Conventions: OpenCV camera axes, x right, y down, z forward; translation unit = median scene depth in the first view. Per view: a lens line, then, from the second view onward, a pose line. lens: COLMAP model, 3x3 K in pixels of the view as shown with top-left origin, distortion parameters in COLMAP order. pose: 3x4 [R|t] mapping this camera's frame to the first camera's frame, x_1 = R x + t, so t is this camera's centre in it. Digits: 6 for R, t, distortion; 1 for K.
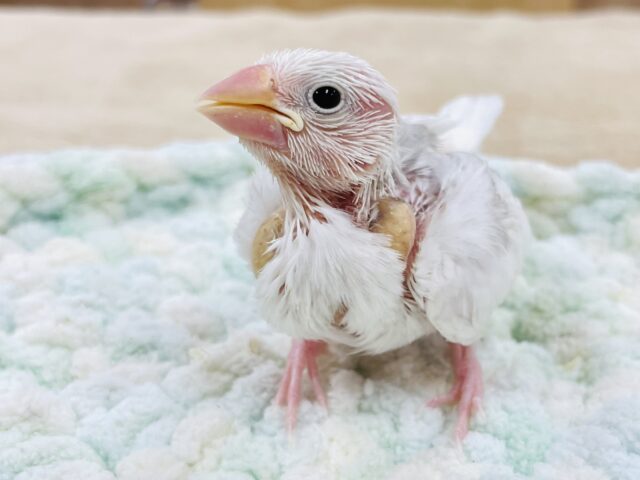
lens RADIAL K [[941.4, 0, 320.0], [0, 941.4, 240.0], [0, 0, 1]] dist [-0.030520, -0.162574]
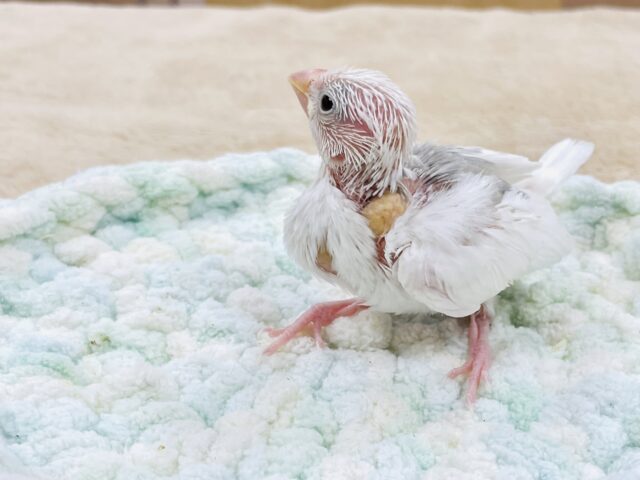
lens RADIAL K [[941.4, 0, 320.0], [0, 941.4, 240.0], [0, 0, 1]] dist [-0.030520, -0.162574]
pose [[0.999870, 0.004292, 0.015556, -0.077806], [-0.004921, 0.999163, 0.040604, -0.062104], [-0.015368, -0.040676, 0.999054, -0.269250]]
